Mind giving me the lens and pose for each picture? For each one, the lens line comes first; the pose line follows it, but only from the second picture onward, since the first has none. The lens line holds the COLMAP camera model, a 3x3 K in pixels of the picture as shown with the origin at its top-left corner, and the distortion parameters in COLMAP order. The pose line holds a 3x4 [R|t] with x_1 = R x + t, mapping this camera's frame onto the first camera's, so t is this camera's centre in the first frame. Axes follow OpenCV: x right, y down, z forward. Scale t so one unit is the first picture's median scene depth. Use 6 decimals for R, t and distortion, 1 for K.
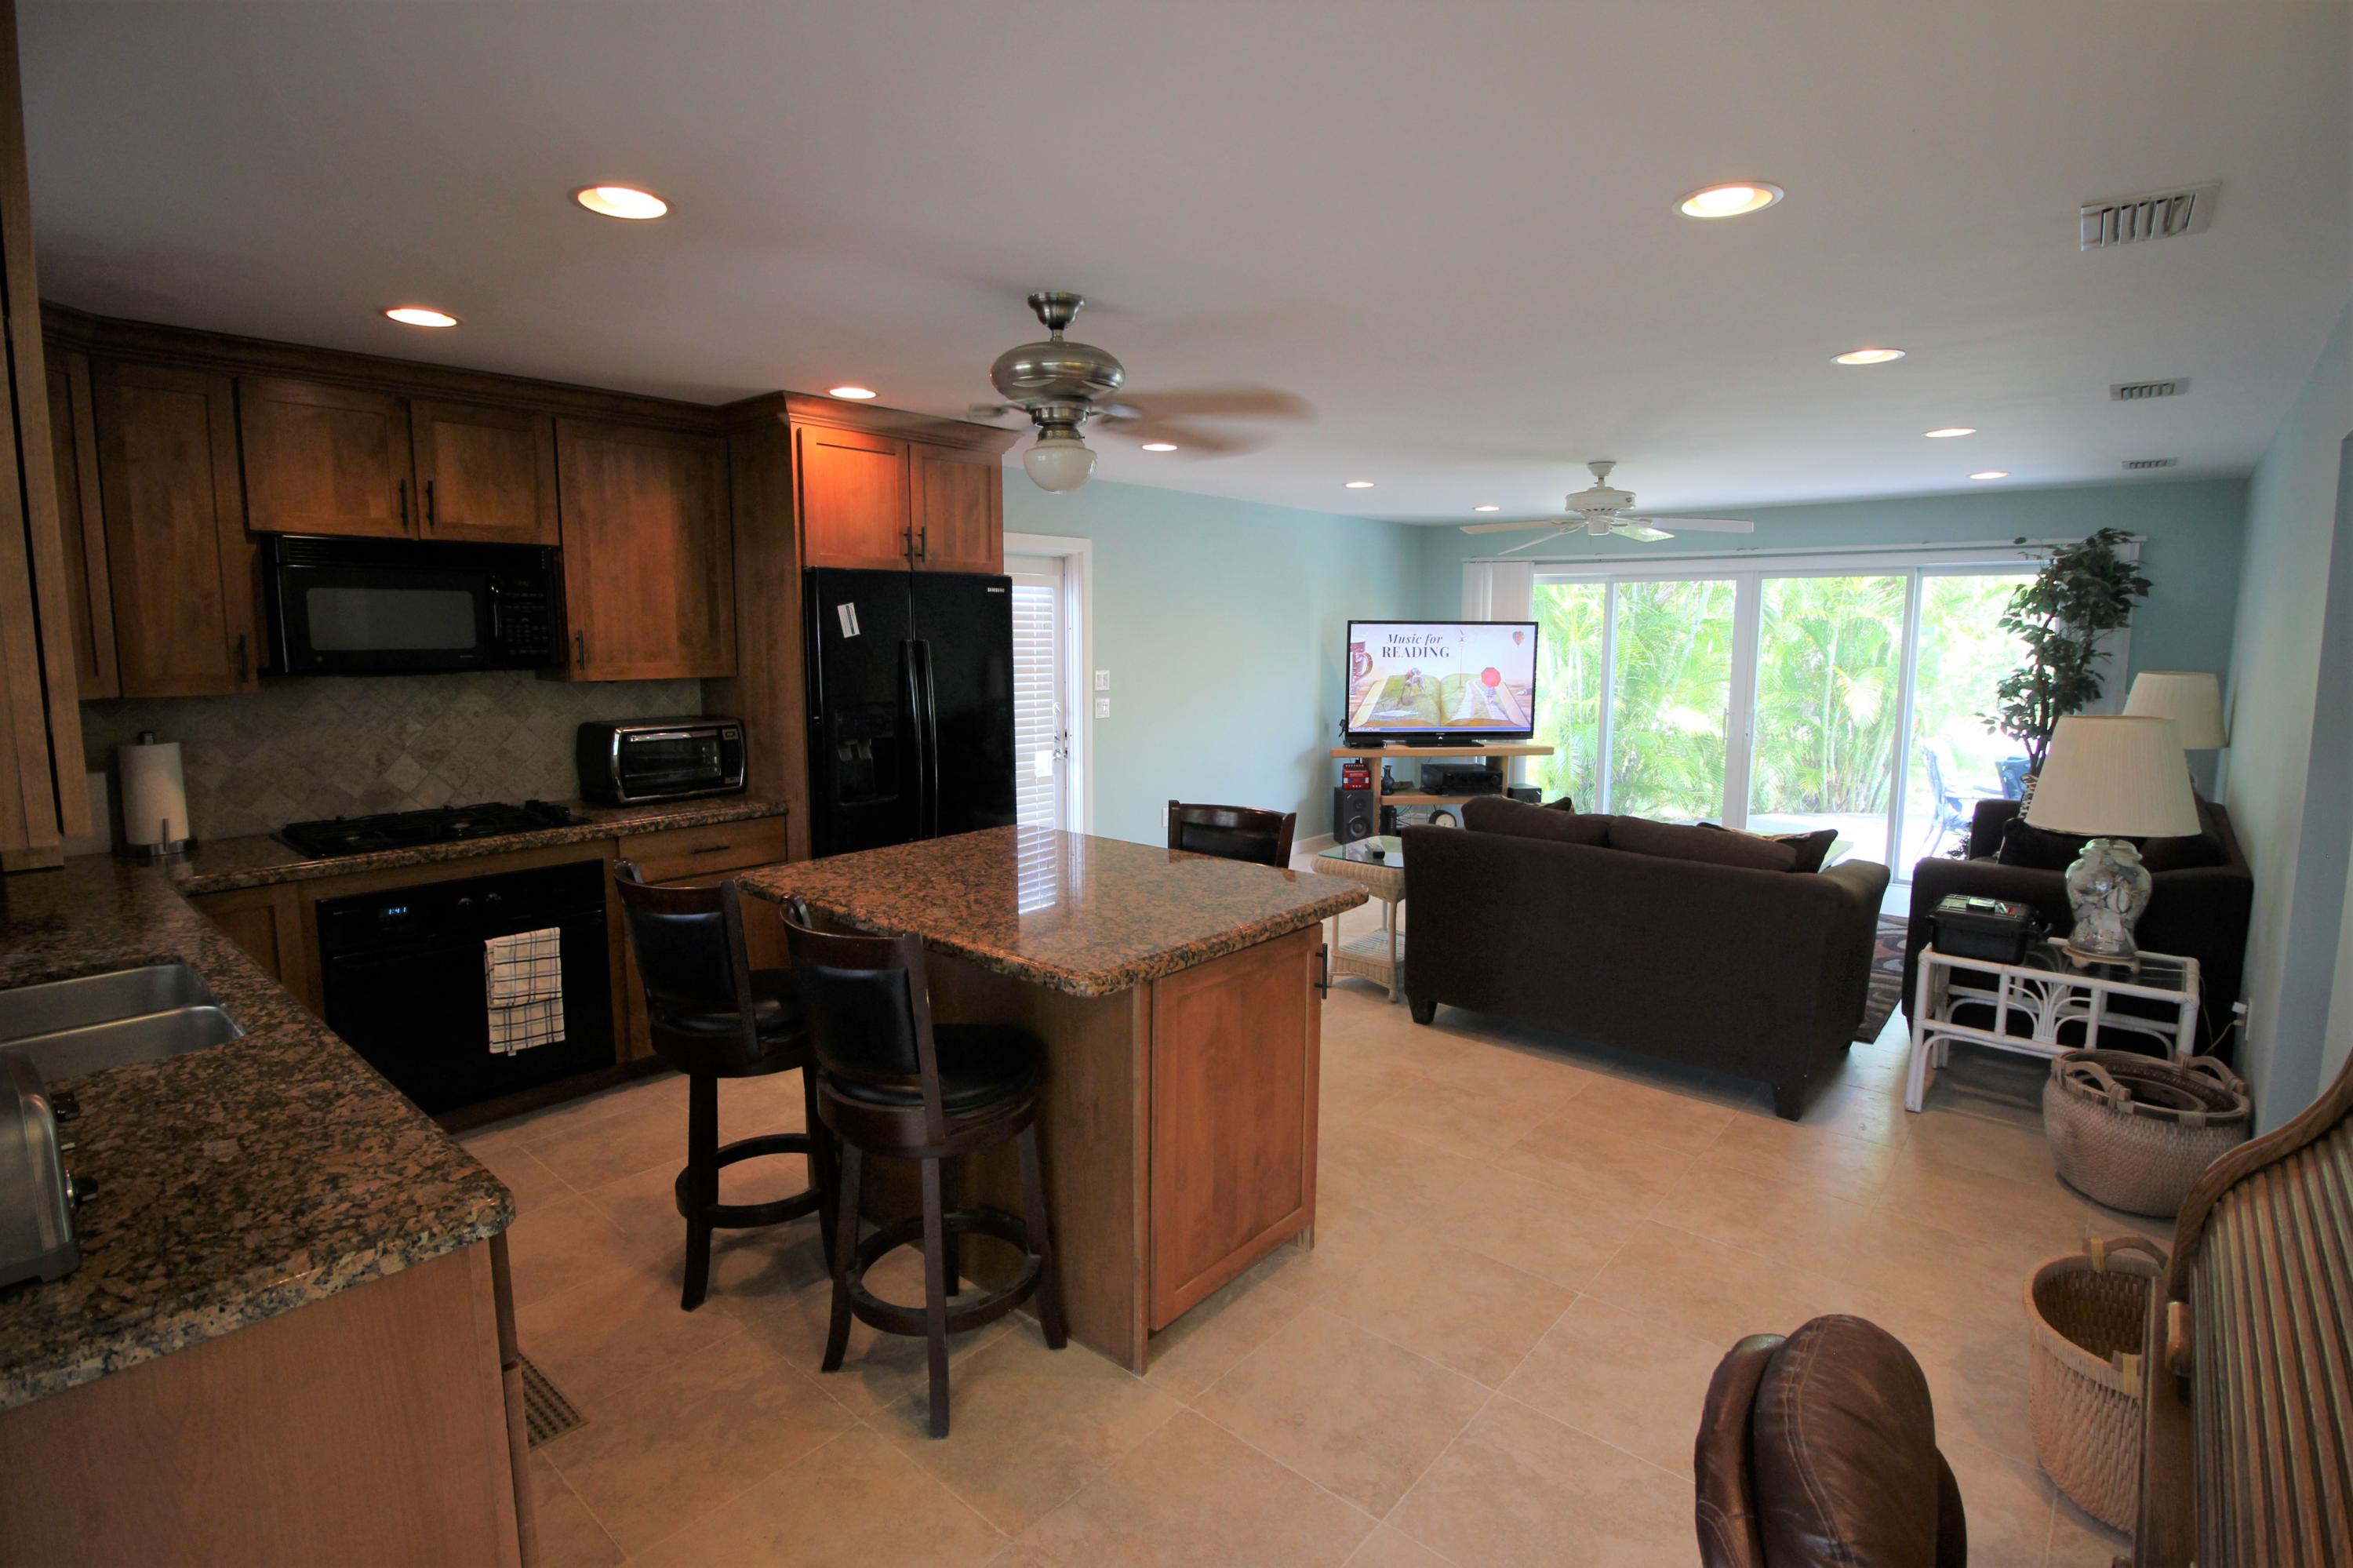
lens RADIAL K [[1123.2, 0, 1181.1], [0, 1123.2, 760.7], [0, 0, 1]] dist [-0.001629, -0.013181]
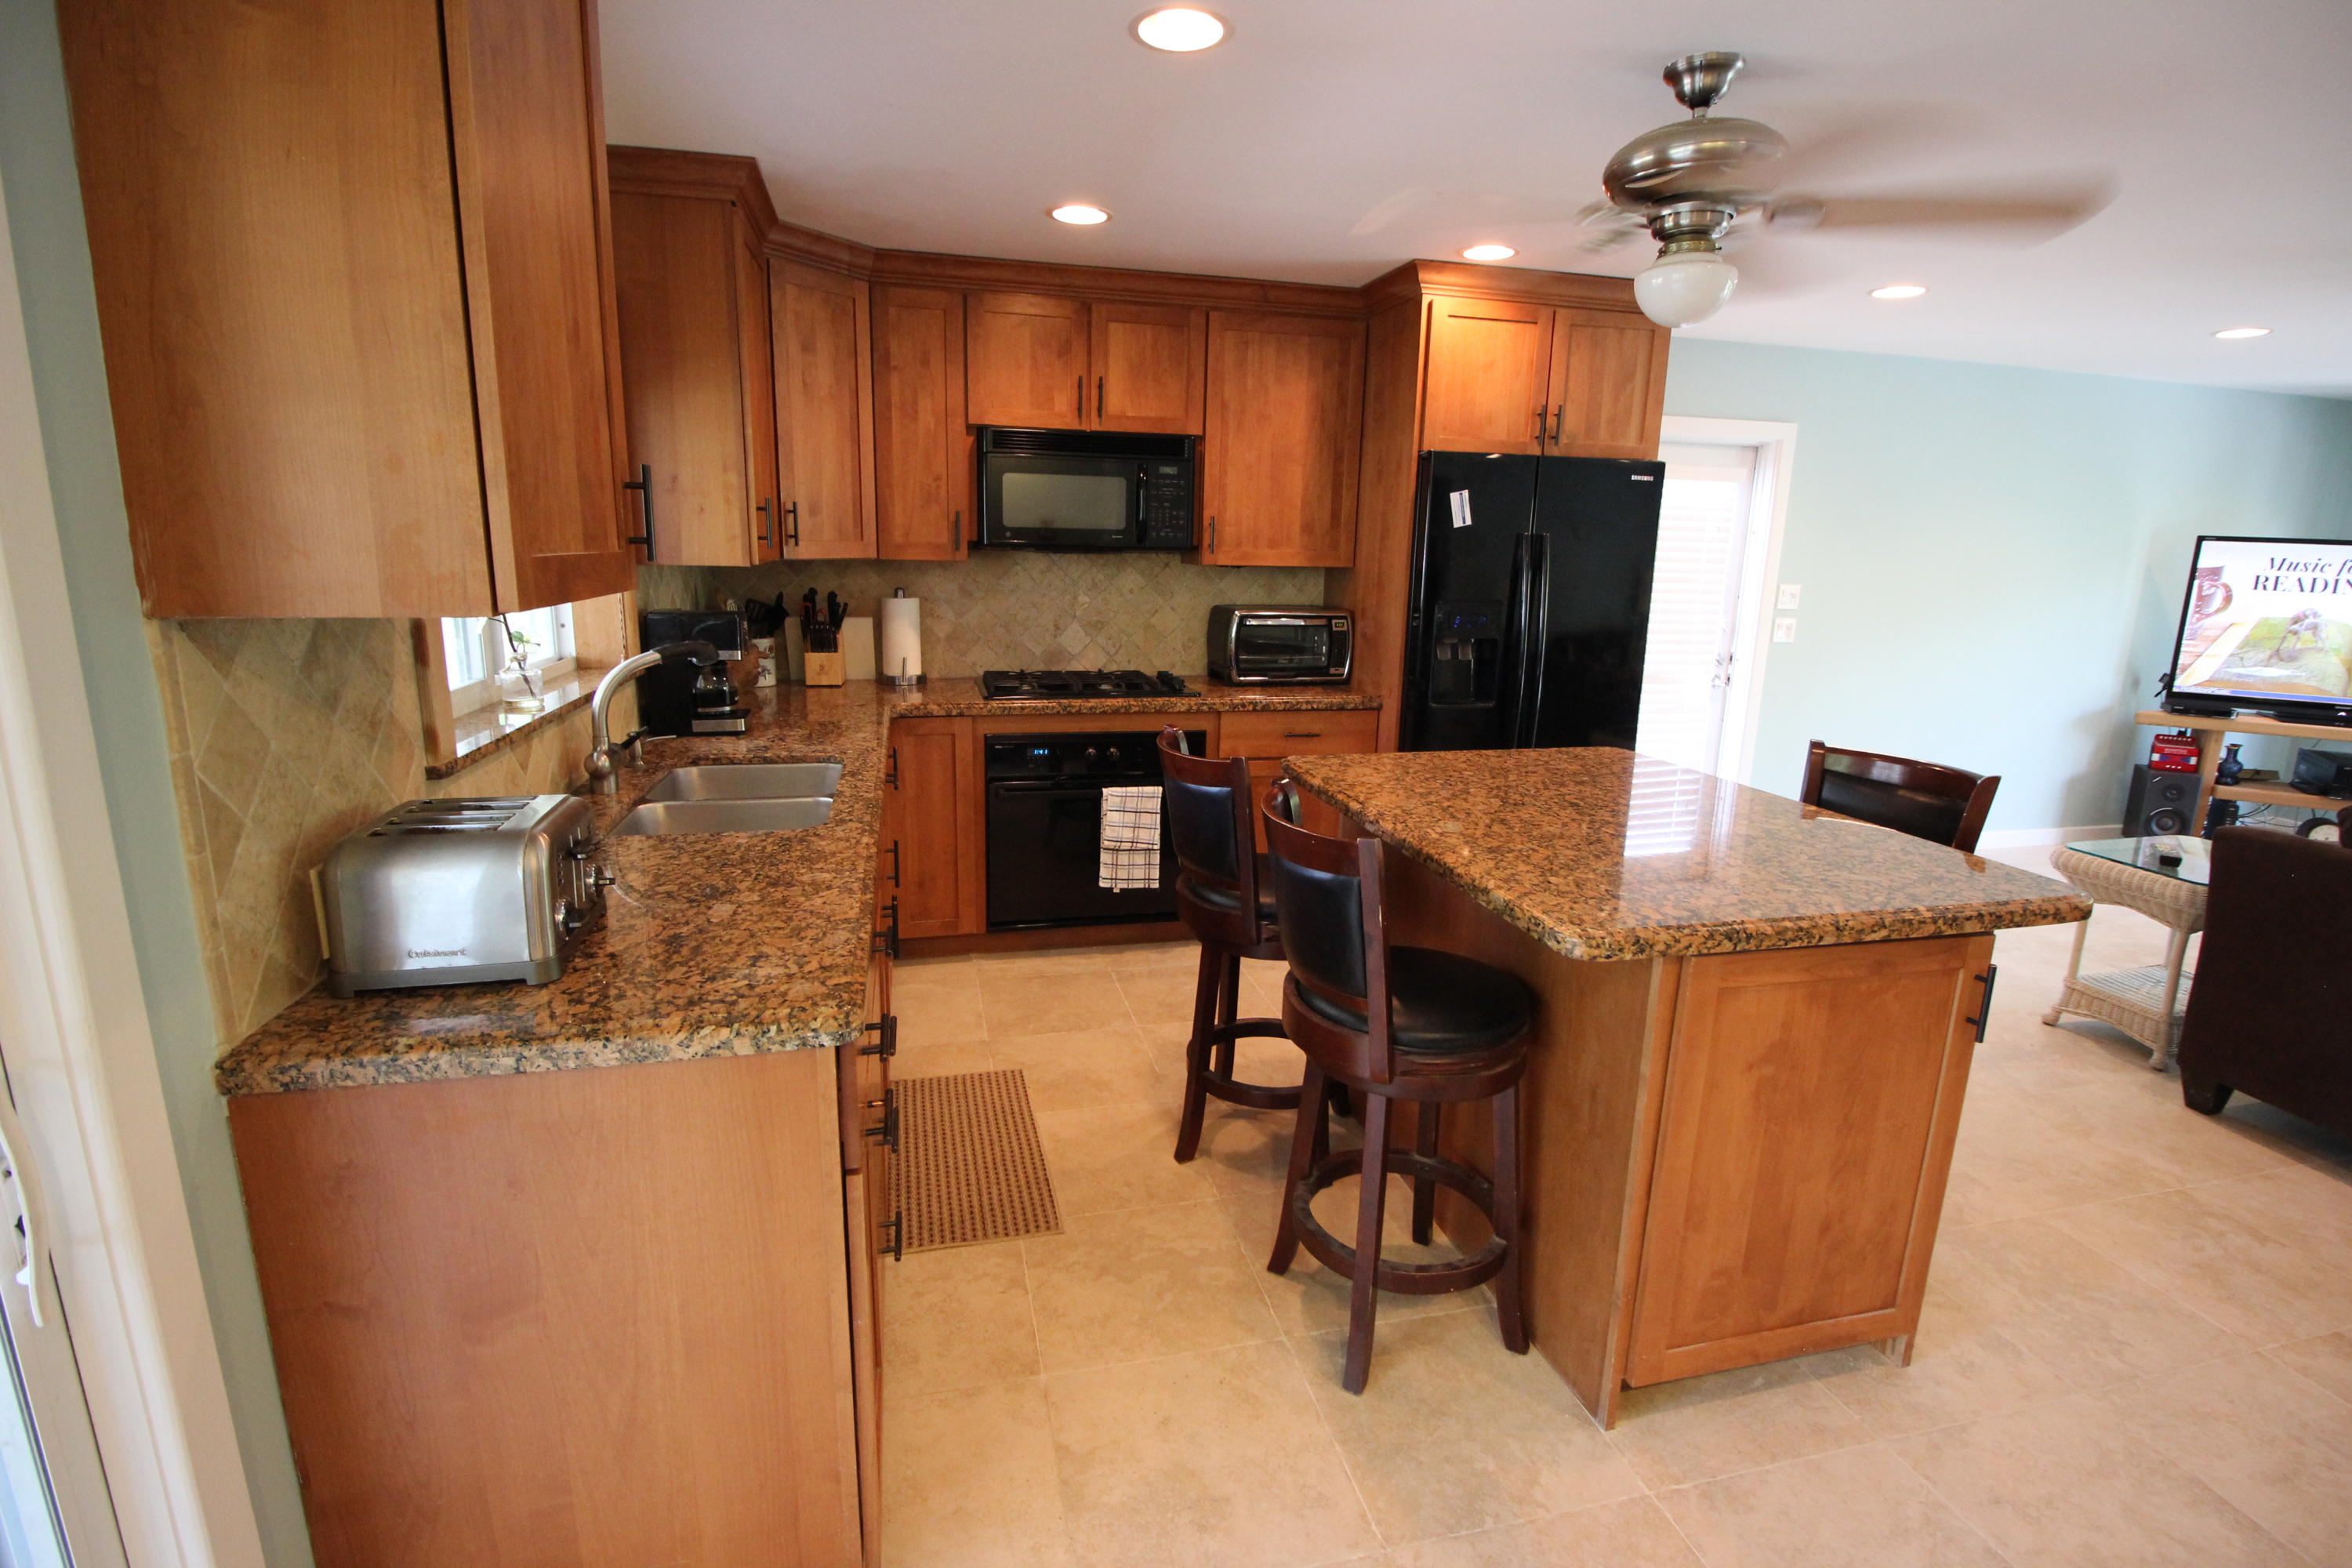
lens RADIAL K [[1091.6, 0, 1181.1], [0, 1091.6, 765.5], [0, 0, 1]] dist [-0.002342, -0.011395]
pose [[0.814253, 0.134624, -0.564685, 0.059633], [-0.090141, 0.990261, 0.106104, 0.011759], [0.573469, -0.035494, 0.818458, 0.126747]]
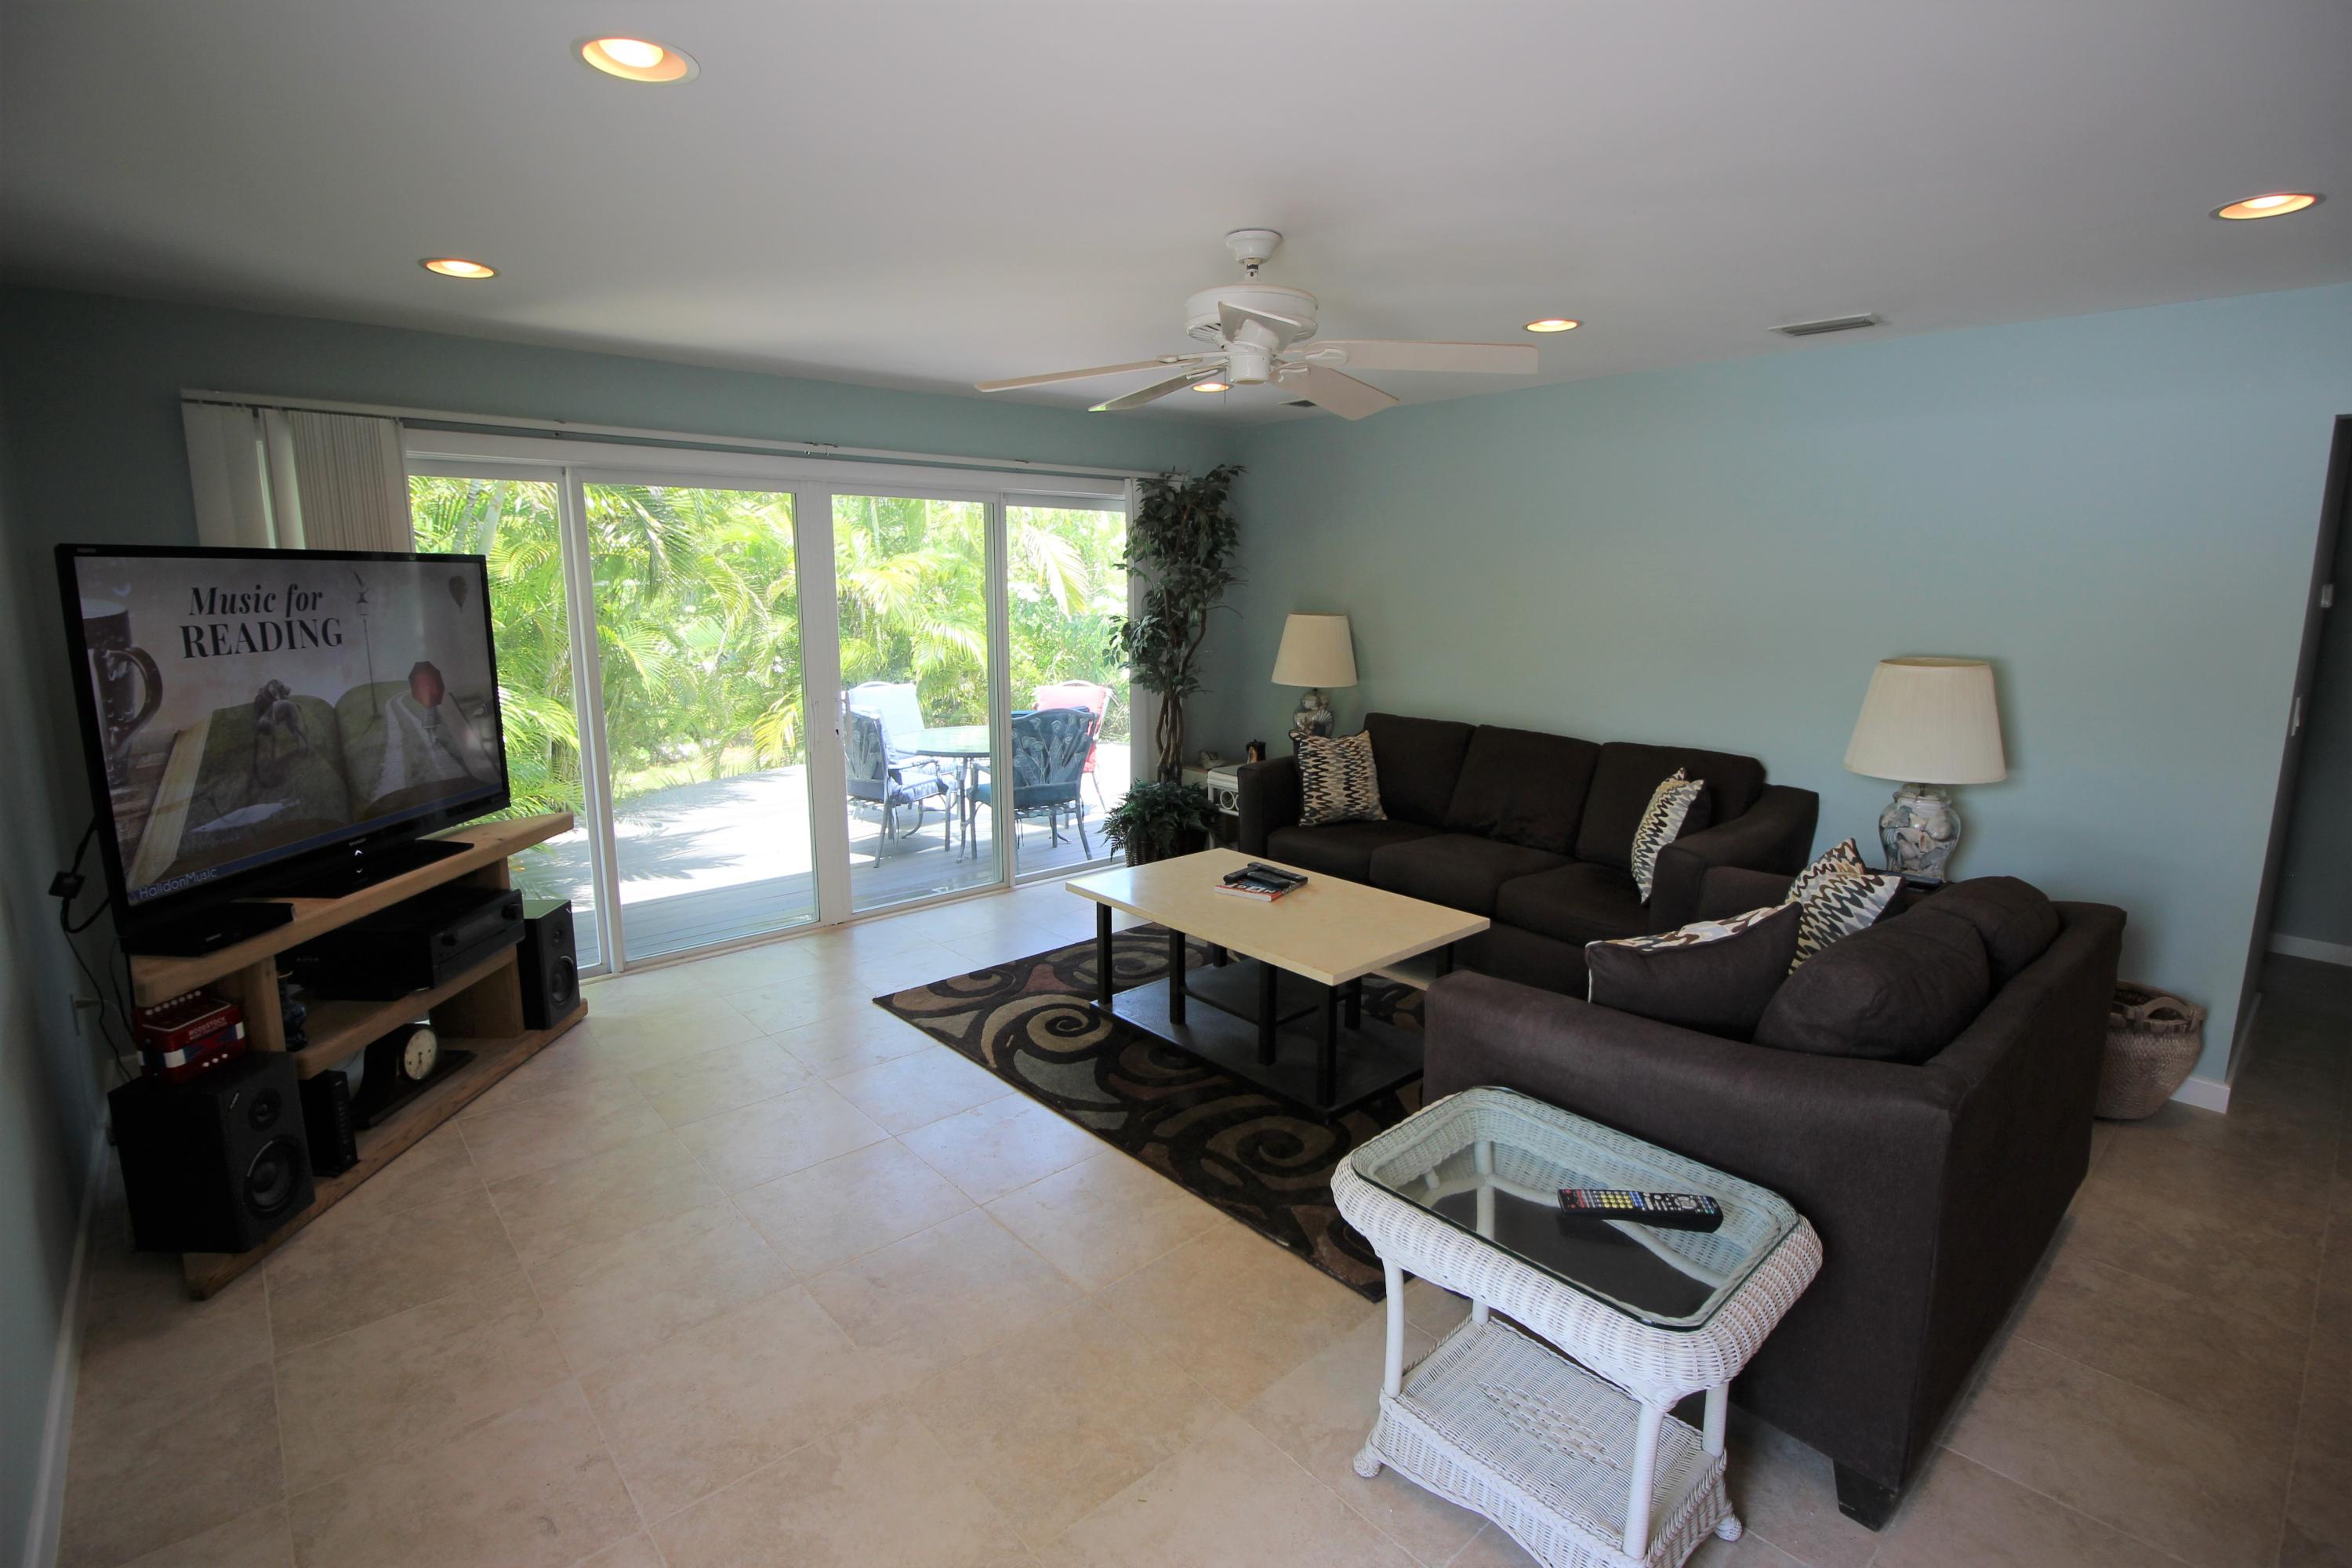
lens RADIAL K [[1091.6, 0, 1181.1], [0, 1091.6, 765.5], [0, 0, 1]] dist [-0.002342, -0.011395]
pose [[0.125185, -0.173333, 0.976875, -0.208709], [0.114275, 0.980586, 0.159347, -0.164714], [-0.985530, 0.091684, 0.142562, 1.405928]]
